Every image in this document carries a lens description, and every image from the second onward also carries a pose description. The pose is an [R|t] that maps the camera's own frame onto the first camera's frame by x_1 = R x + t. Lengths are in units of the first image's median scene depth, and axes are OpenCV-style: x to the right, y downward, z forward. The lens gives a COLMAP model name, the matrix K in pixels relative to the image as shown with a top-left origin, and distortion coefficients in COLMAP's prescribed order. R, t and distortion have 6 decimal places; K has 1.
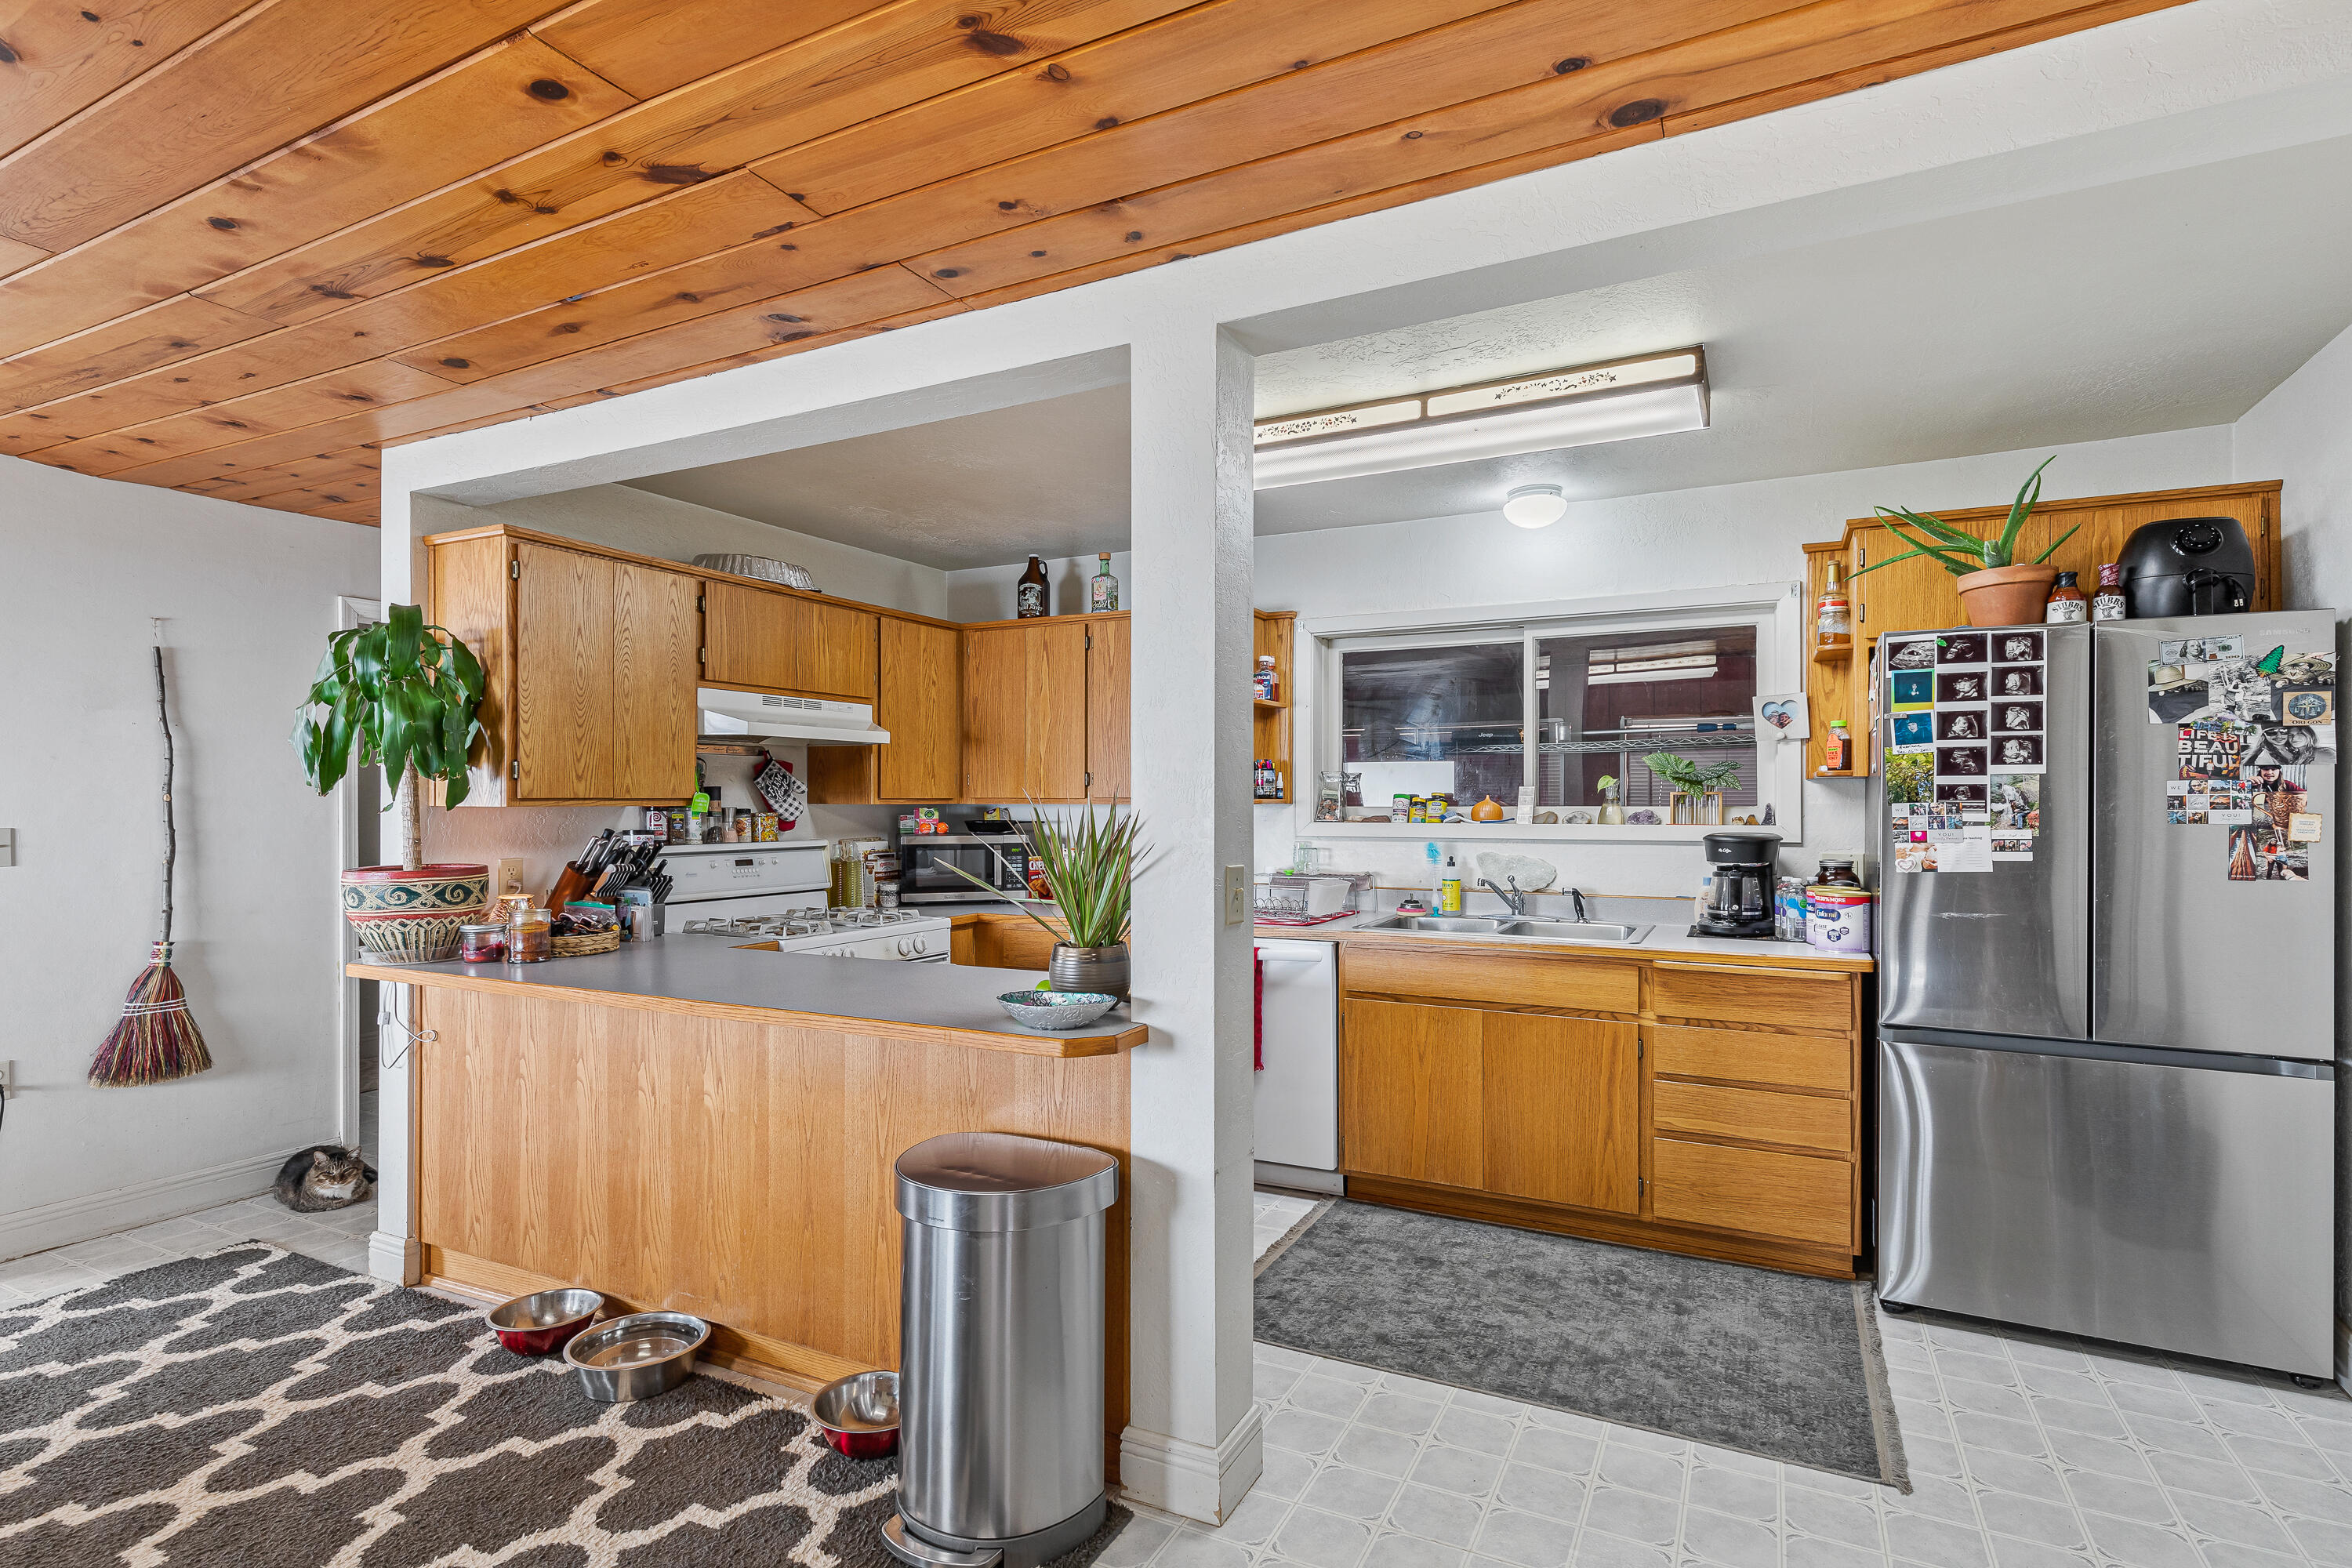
lens RADIAL K [[1079.4, 0, 1176.1], [0, 1079.4, 816.0], [0, 0, 1]] dist [-0.000020, 0.000591]
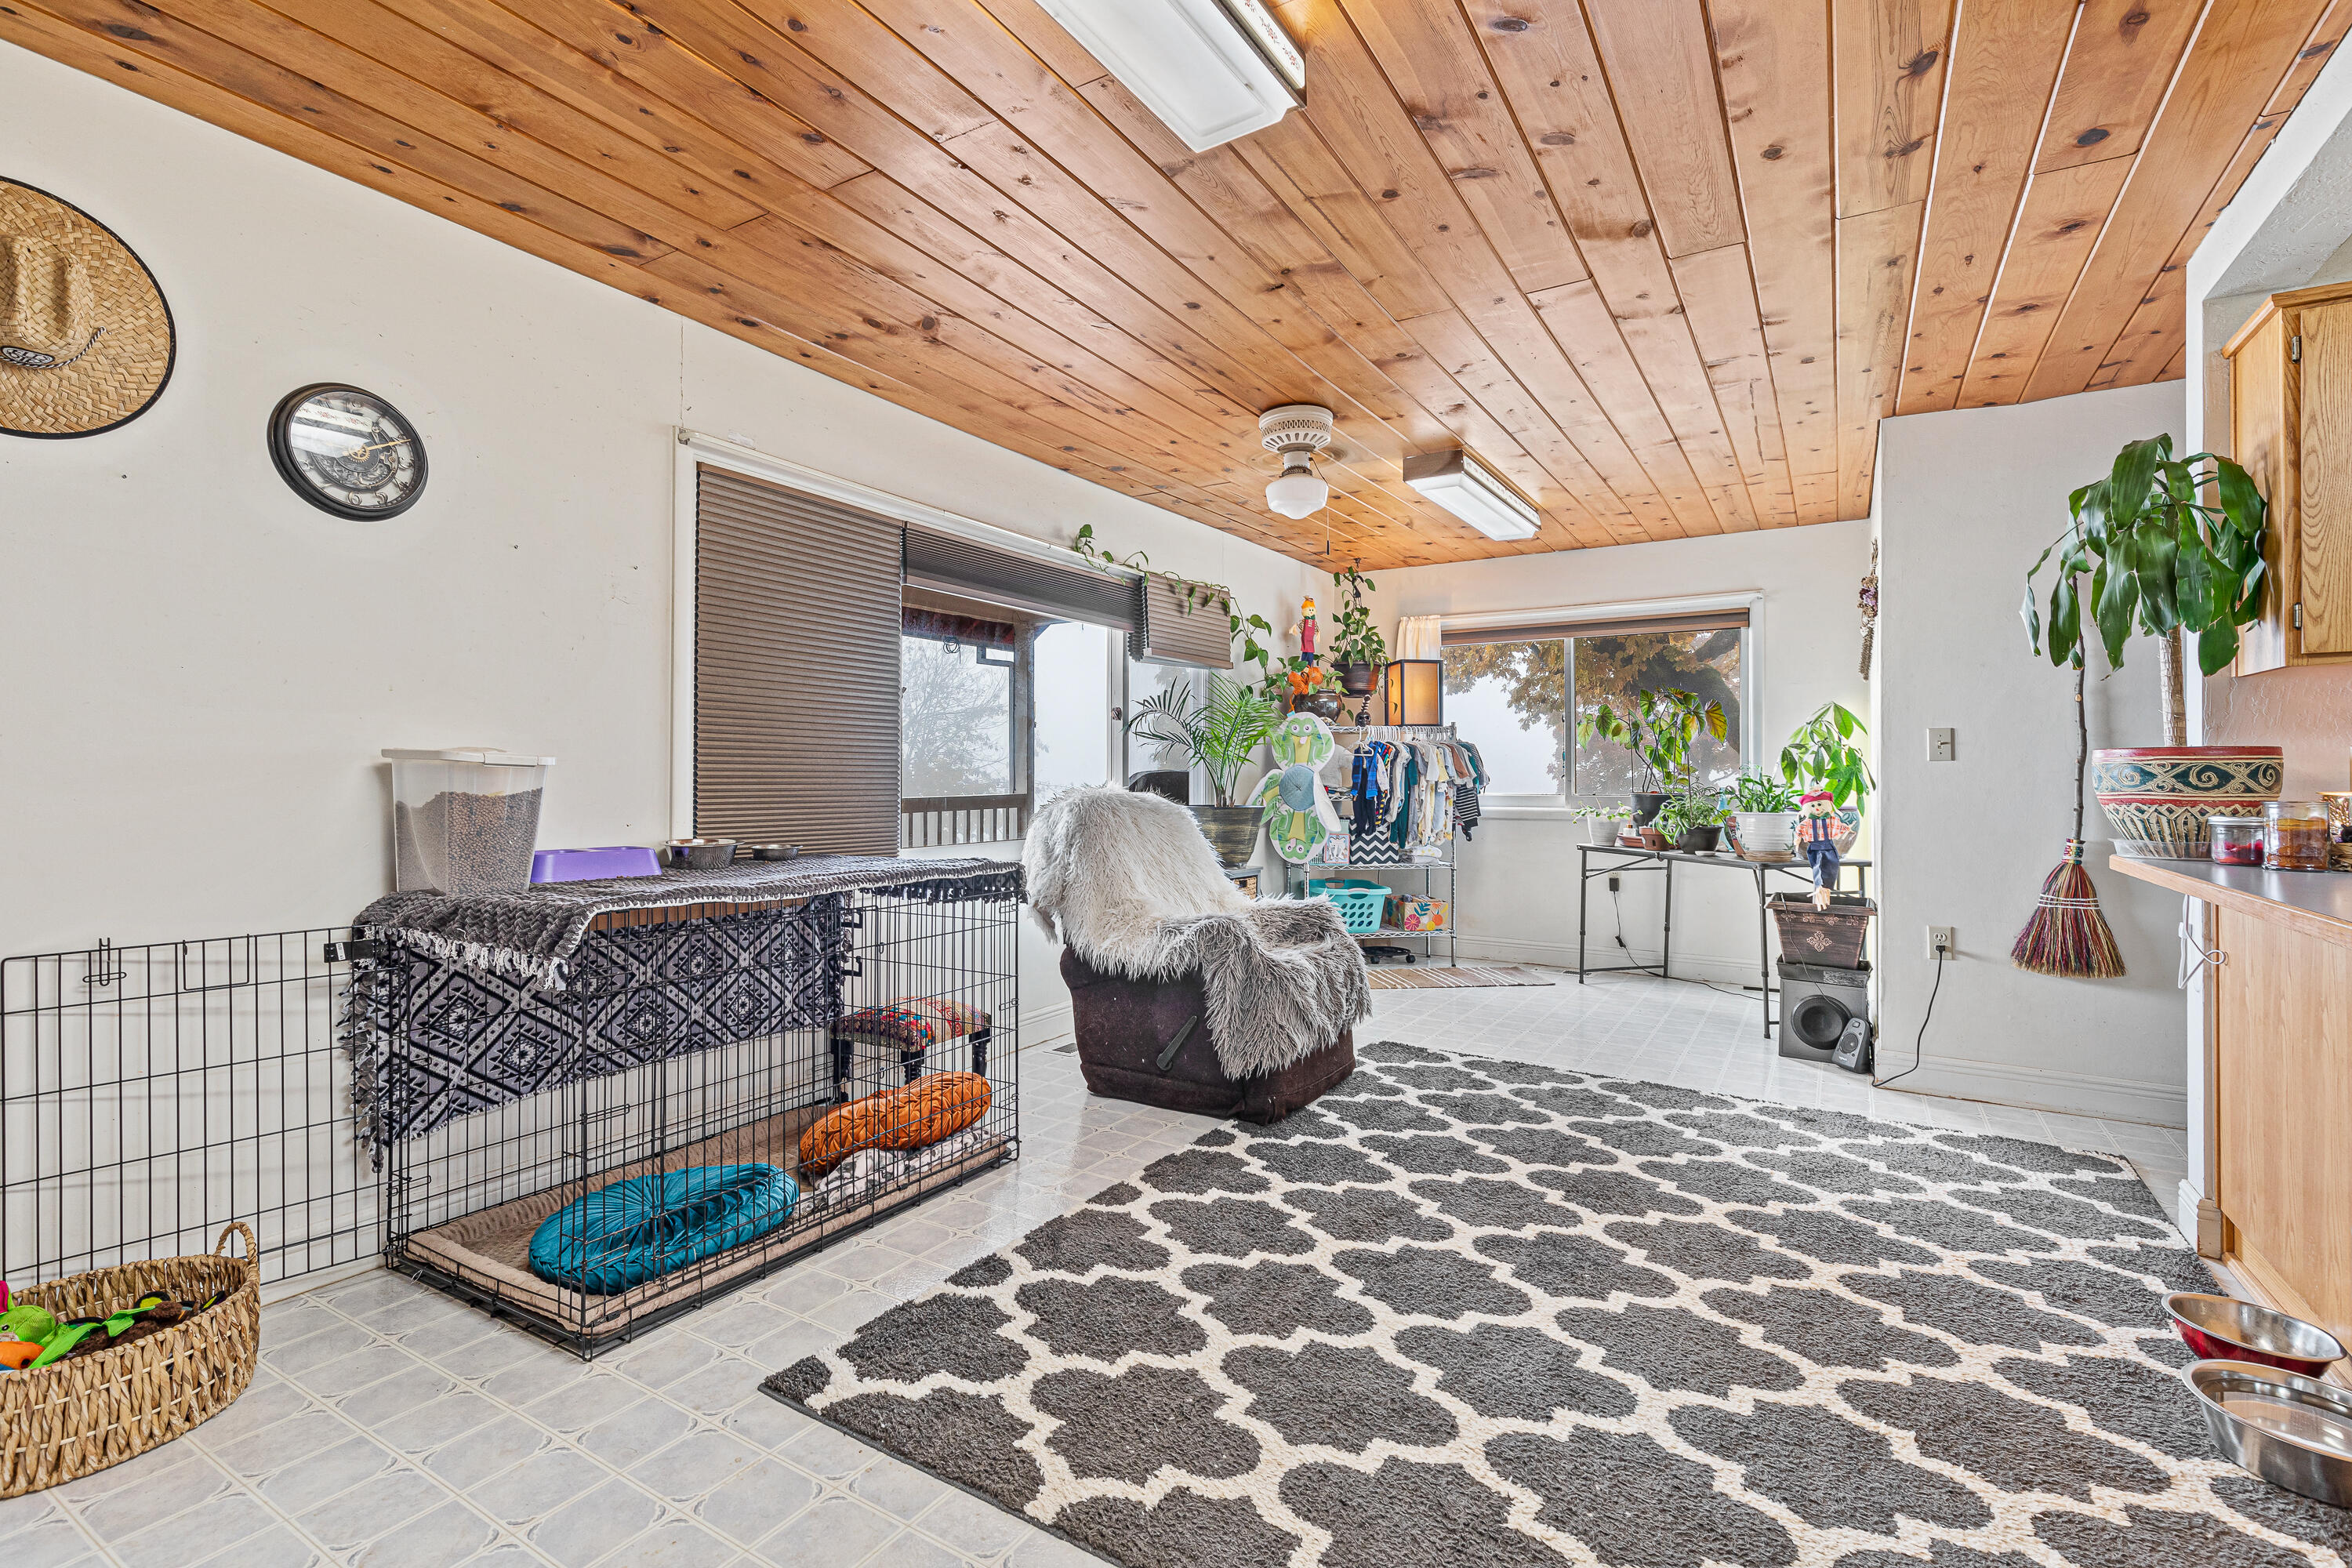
lens RADIAL K [[1125.5, 0, 1176.0], [0, 1125.5, 784.0], [0, 0, 1]] dist [0.000418, -0.000288]
pose [[-0.084928, 0.010486, -0.996332, 0.241838], [-0.013184, 0.999845, 0.011647, 0.077626], [0.996300, 0.014125, -0.084777, 0.301020]]
